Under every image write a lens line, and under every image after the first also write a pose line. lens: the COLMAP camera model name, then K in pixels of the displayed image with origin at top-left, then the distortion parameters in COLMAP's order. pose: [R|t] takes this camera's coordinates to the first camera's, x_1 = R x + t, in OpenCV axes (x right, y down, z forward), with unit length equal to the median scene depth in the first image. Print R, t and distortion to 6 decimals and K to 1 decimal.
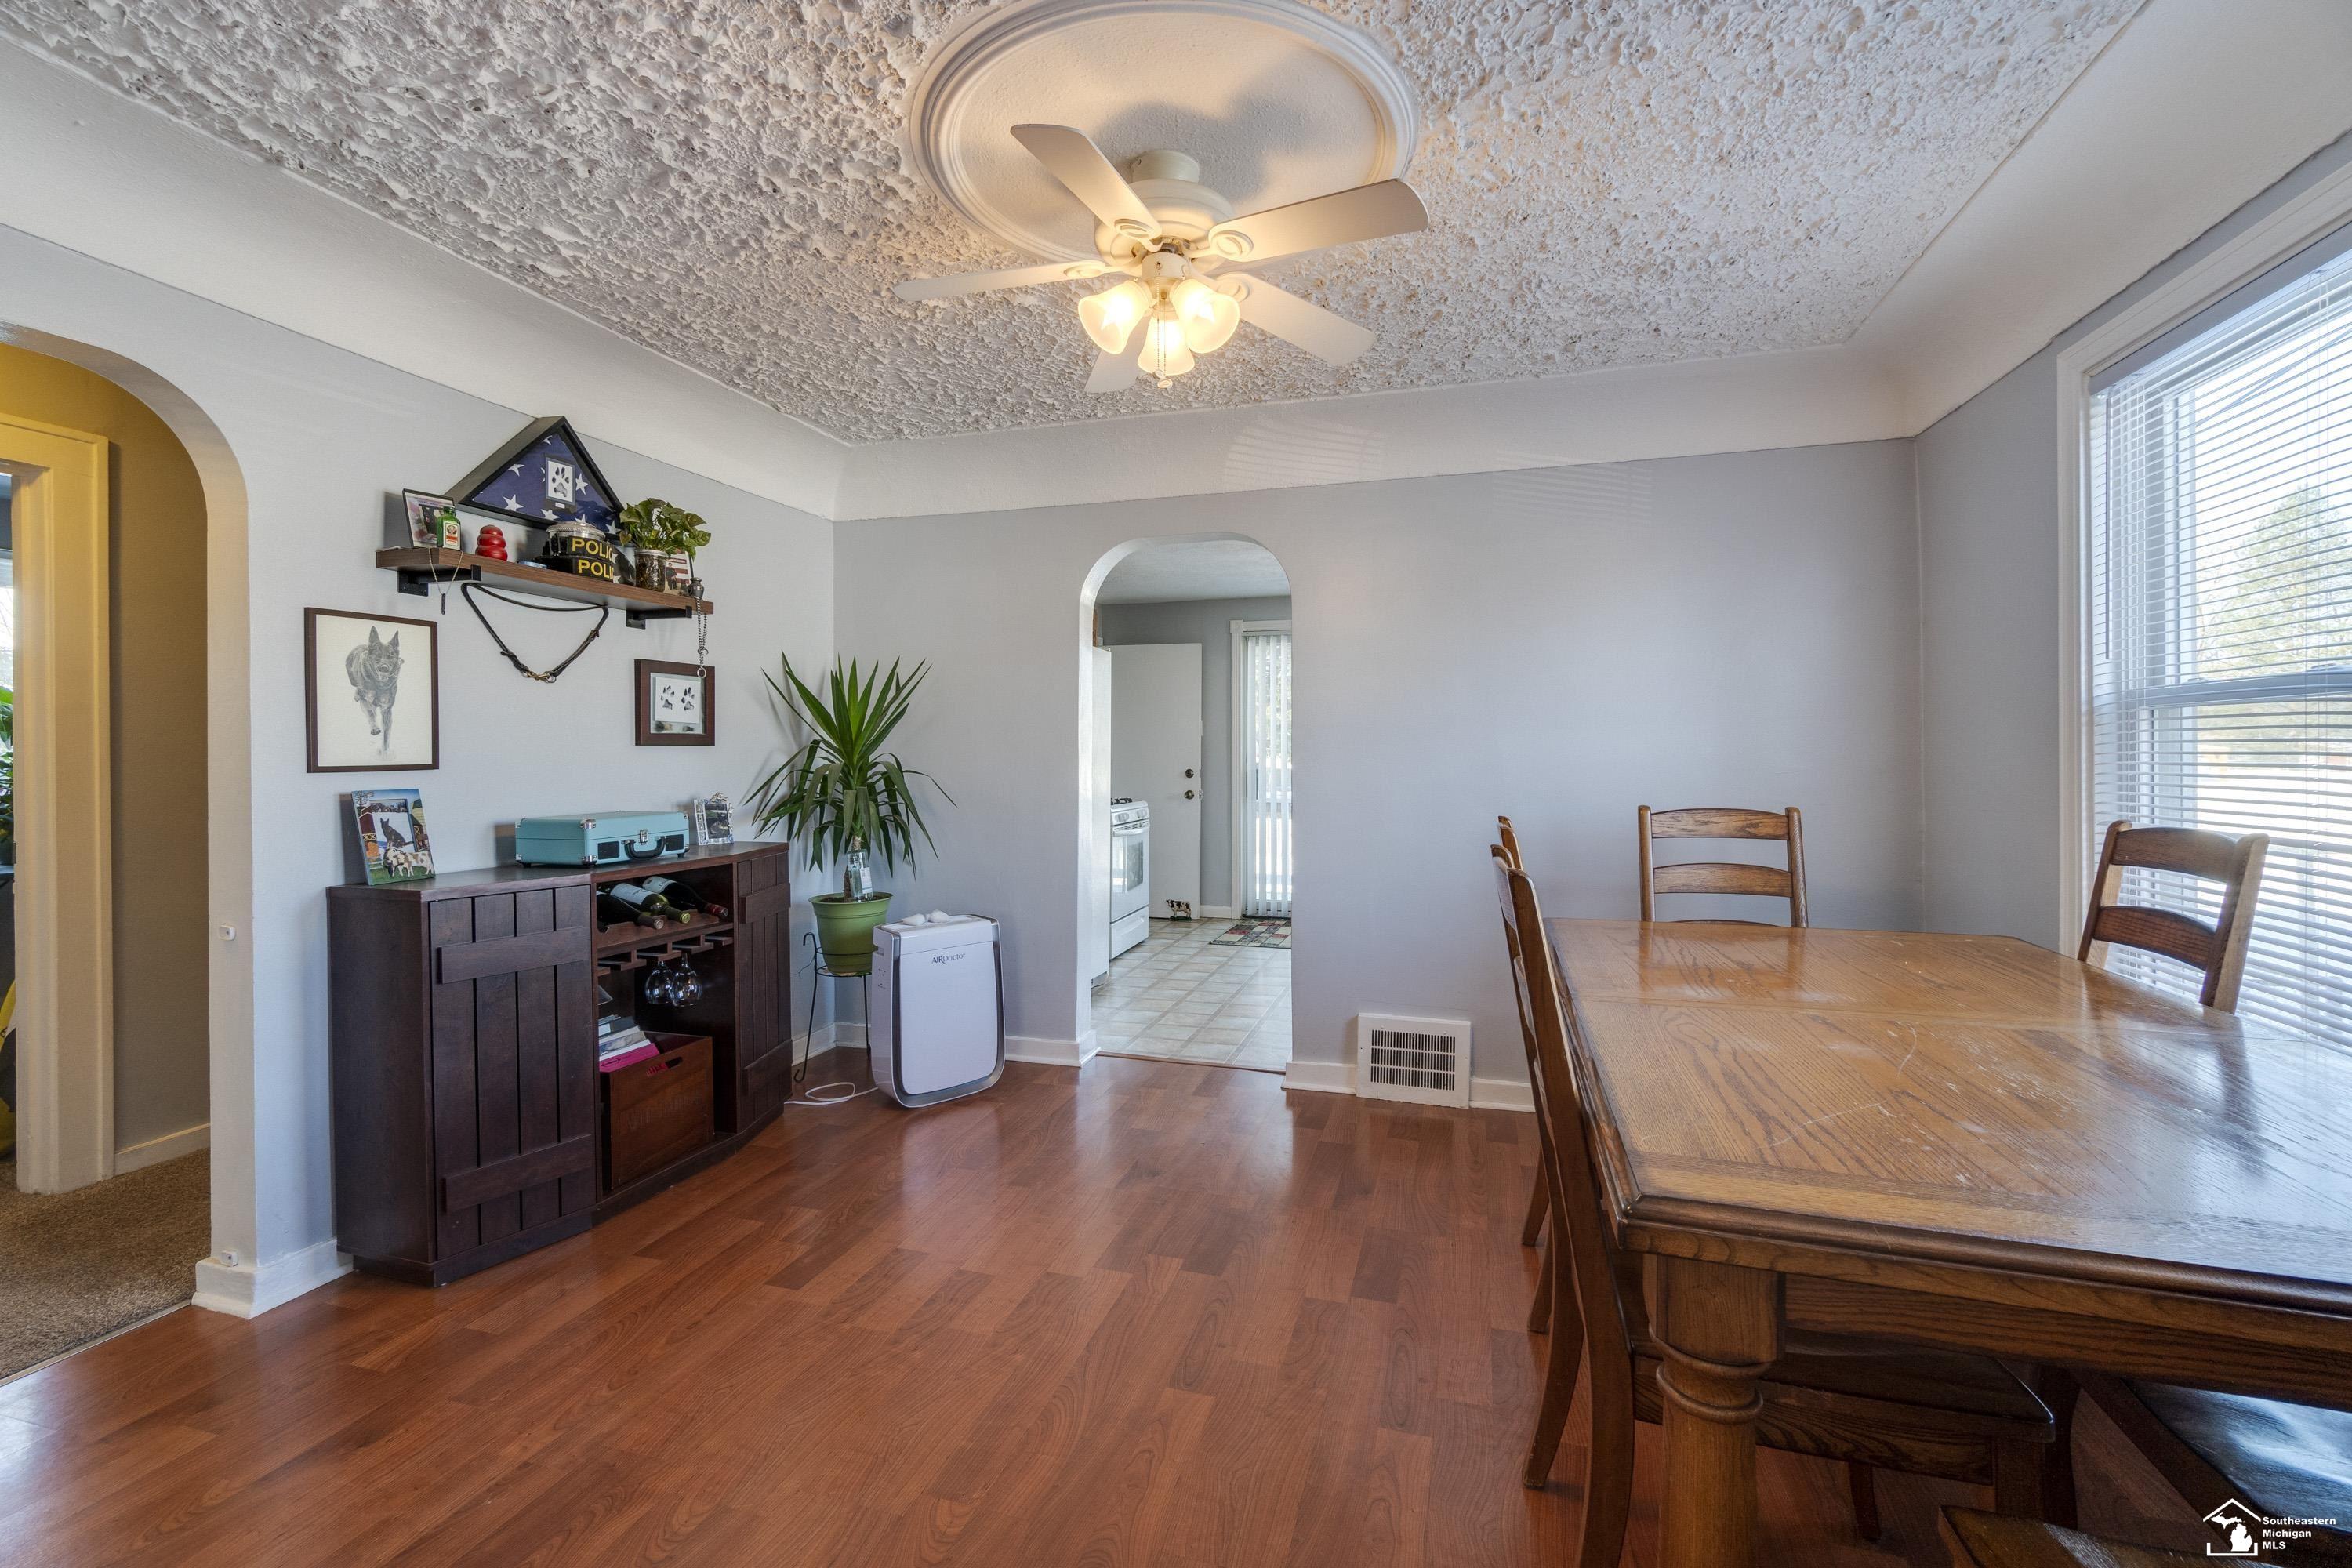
lens RADIAL K [[997.6, 0, 1167.3], [0, 997.6, 779.6], [0, 0, 1]] dist [0.000104, -0.000057]
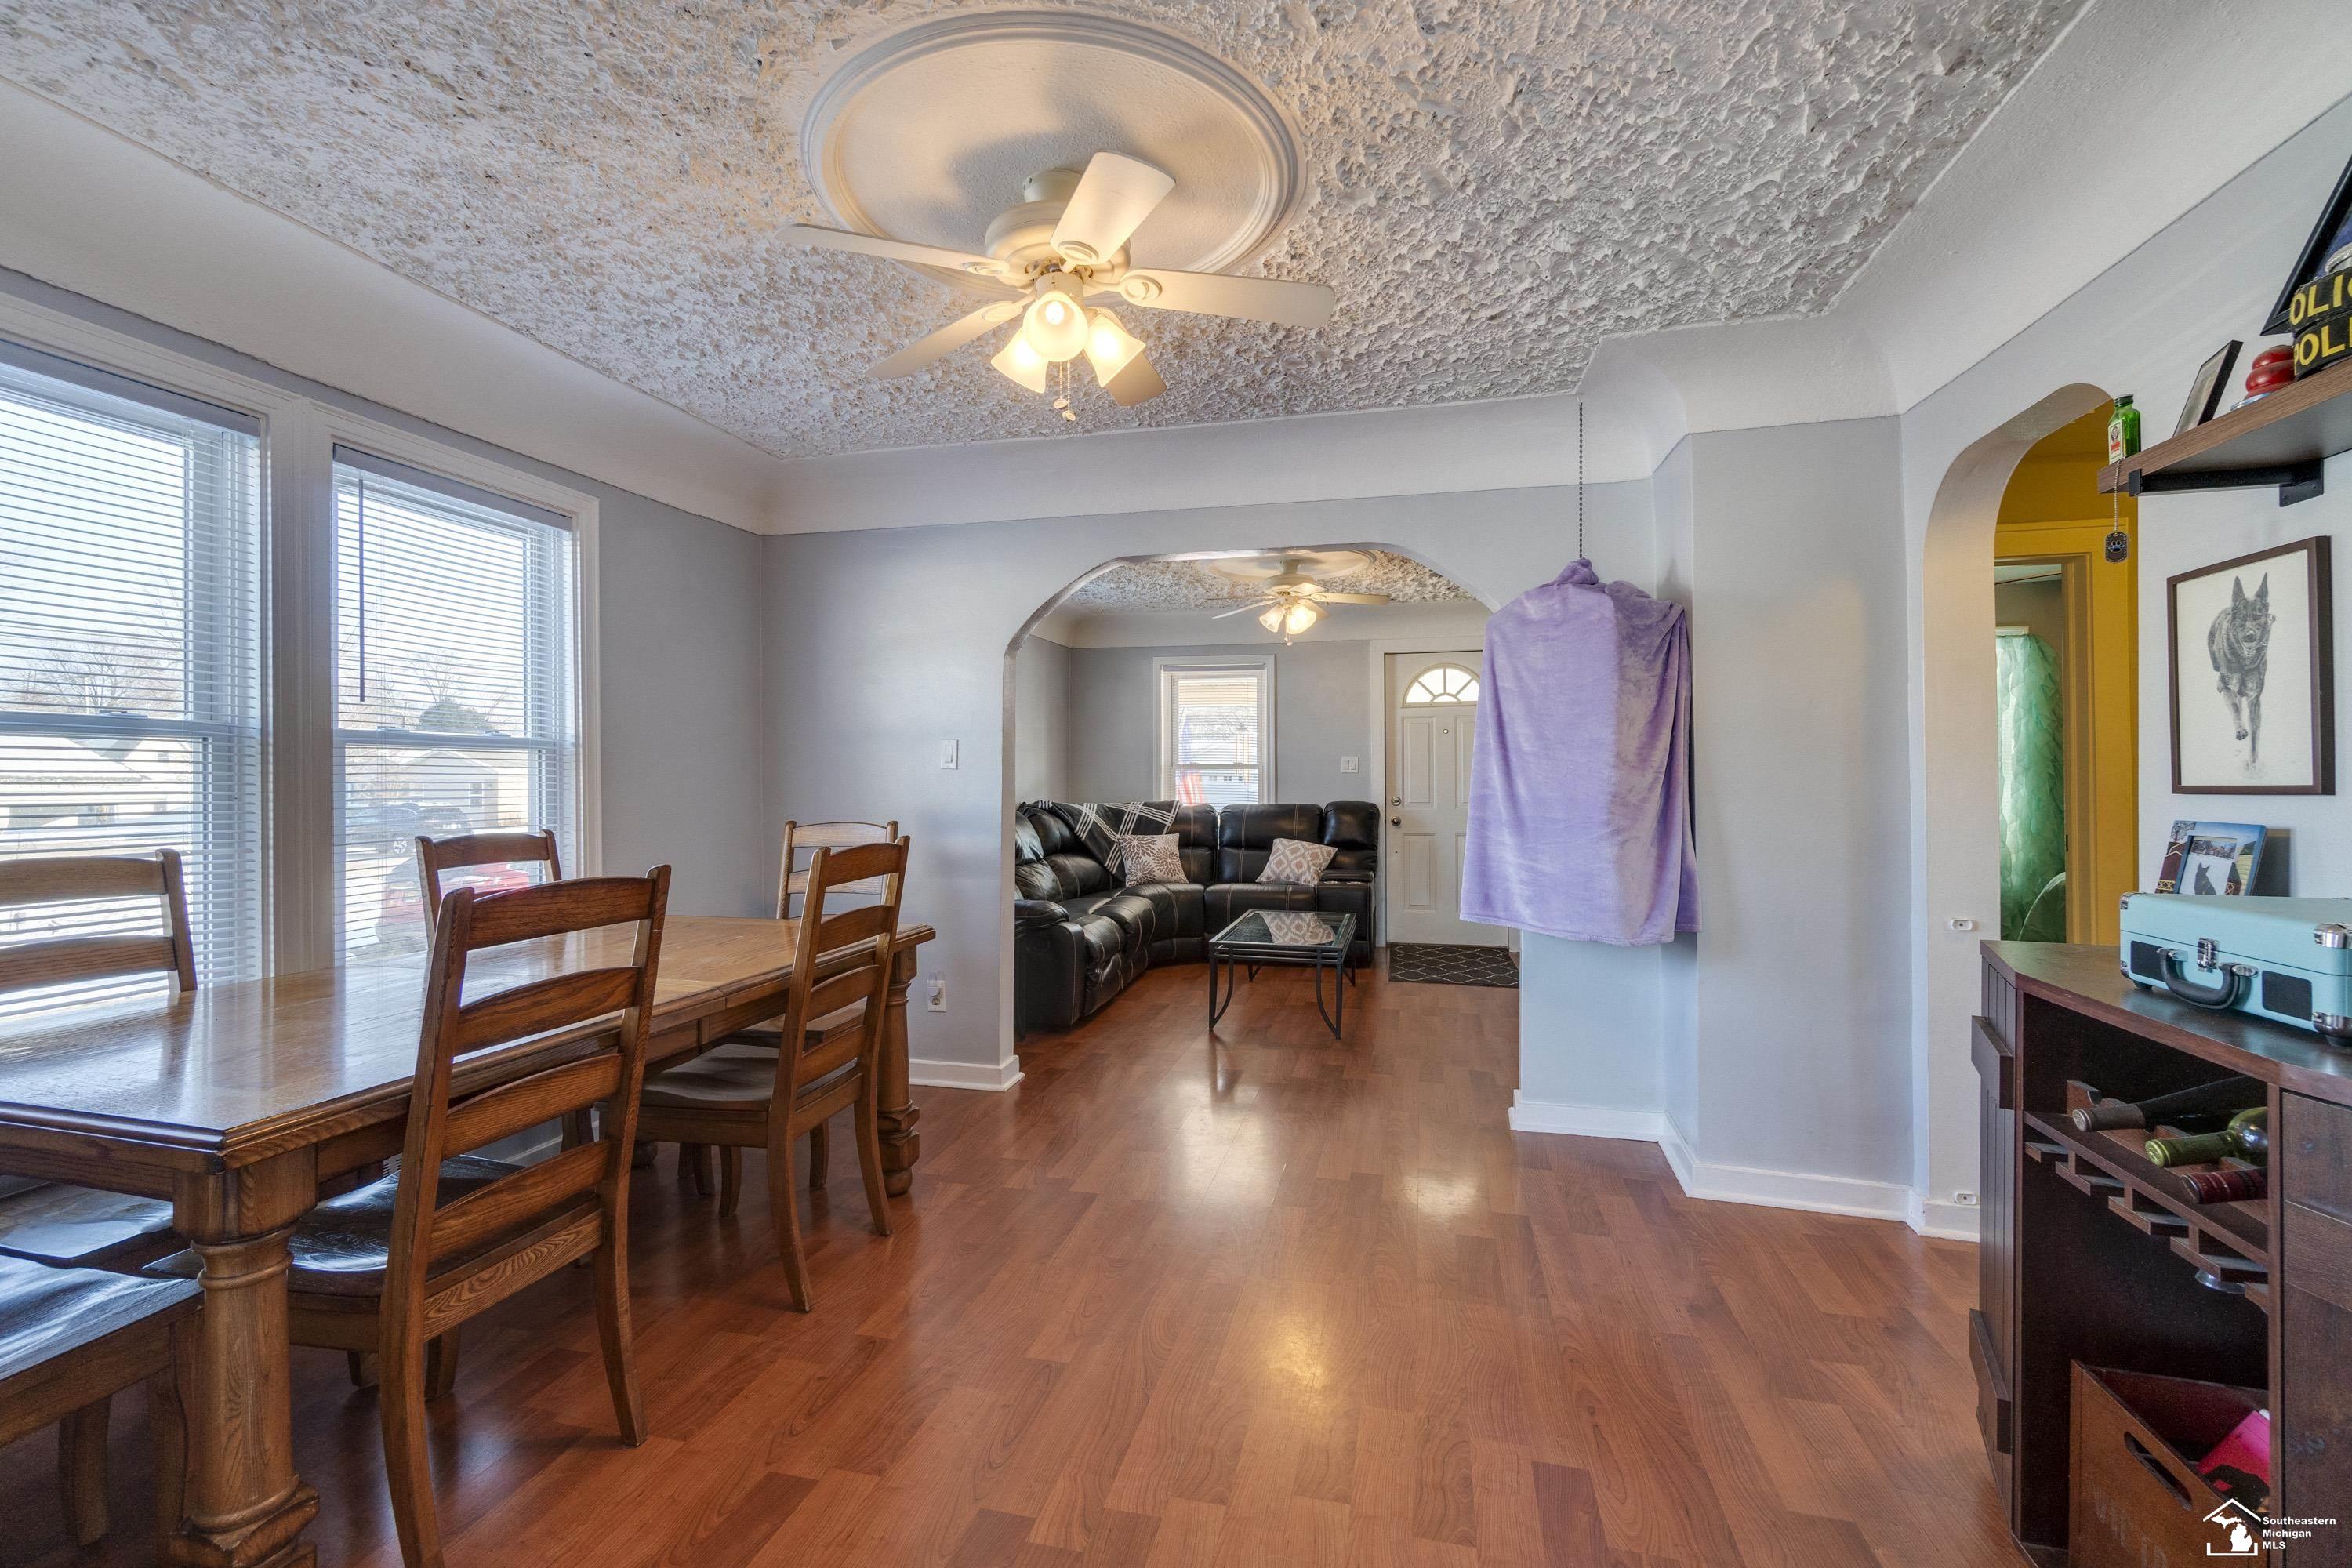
lens RADIAL K [[997.6, 0, 1167.3], [0, 997.6, 779.6], [0, 0, 1]] dist [0.000104, -0.000057]
pose [[-0.998415, 0.009079, -0.055538, -0.043692], [0.007410, 0.999517, 0.030185, -0.043766], [0.055785, 0.029726, -0.998000, 1.629069]]
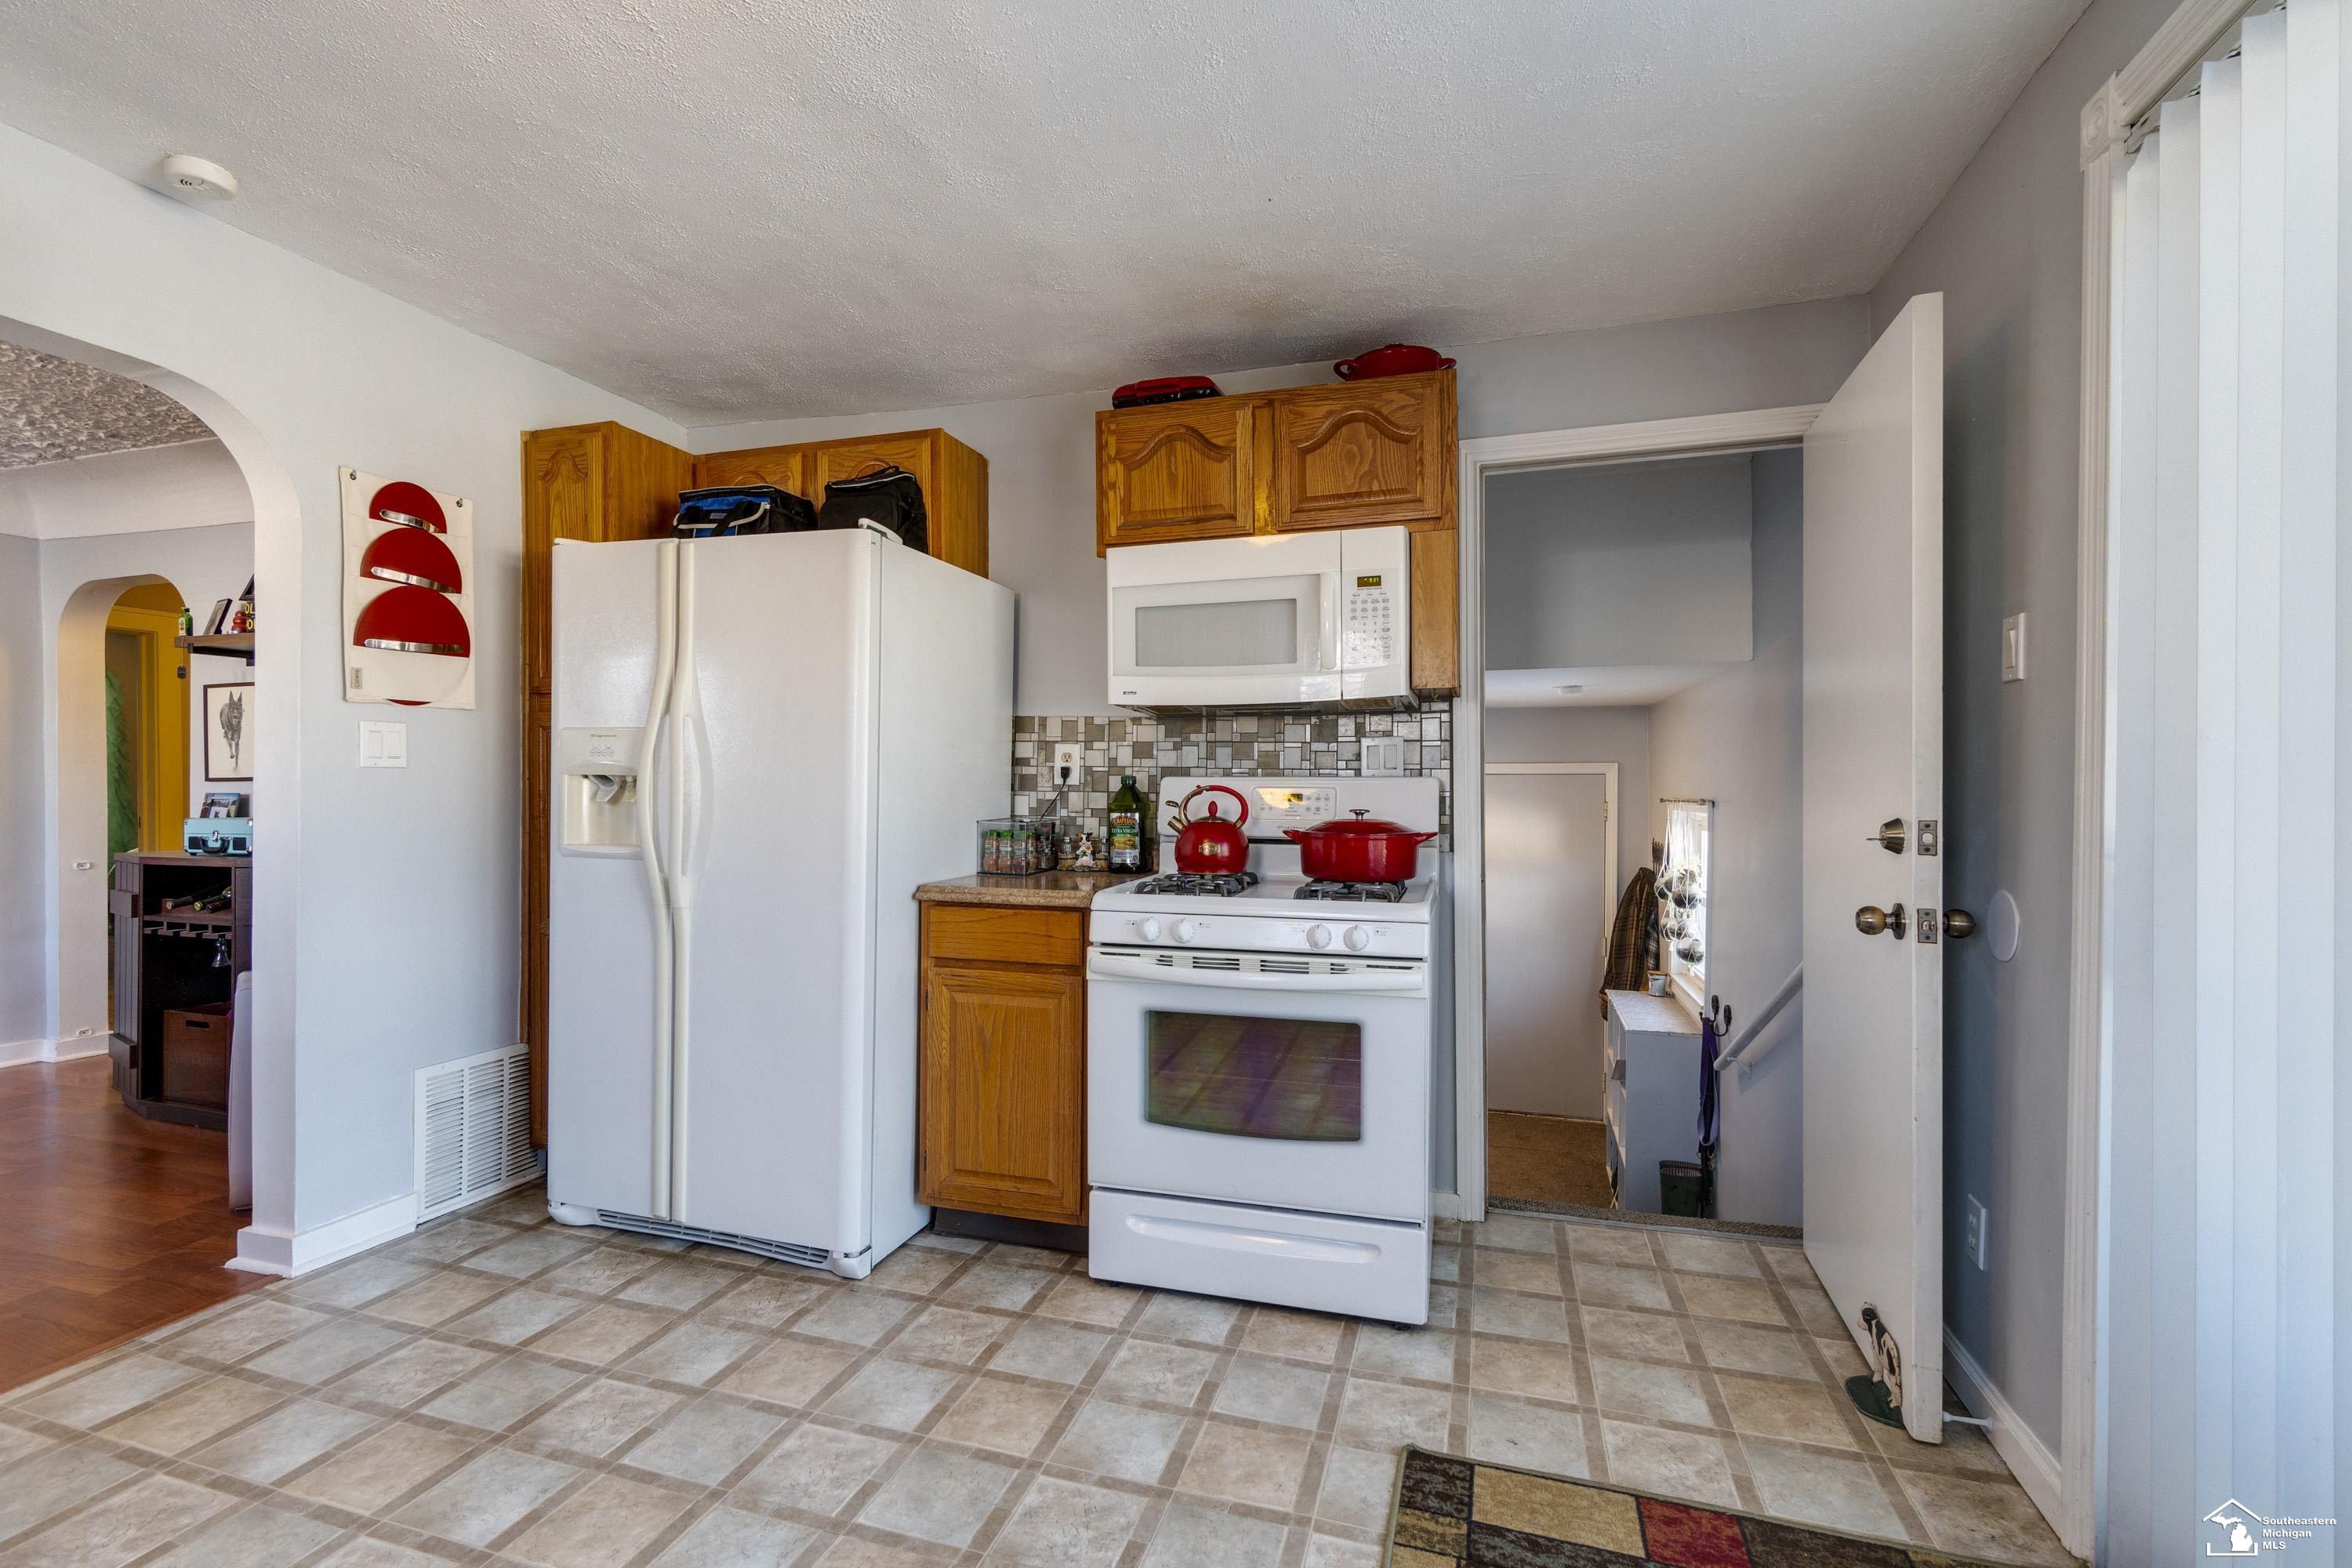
lens RADIAL K [[1053.7, 0, 1176.0], [0, 1053.7, 784.0], [0, 0, 1]] dist [-0.002782, -0.000652]
pose [[0.016035, 0.004462, -0.999861, 0.915734], [-0.028735, 0.999579, 0.004000, -0.054409], [0.999458, 0.028667, 0.016156, 2.492849]]
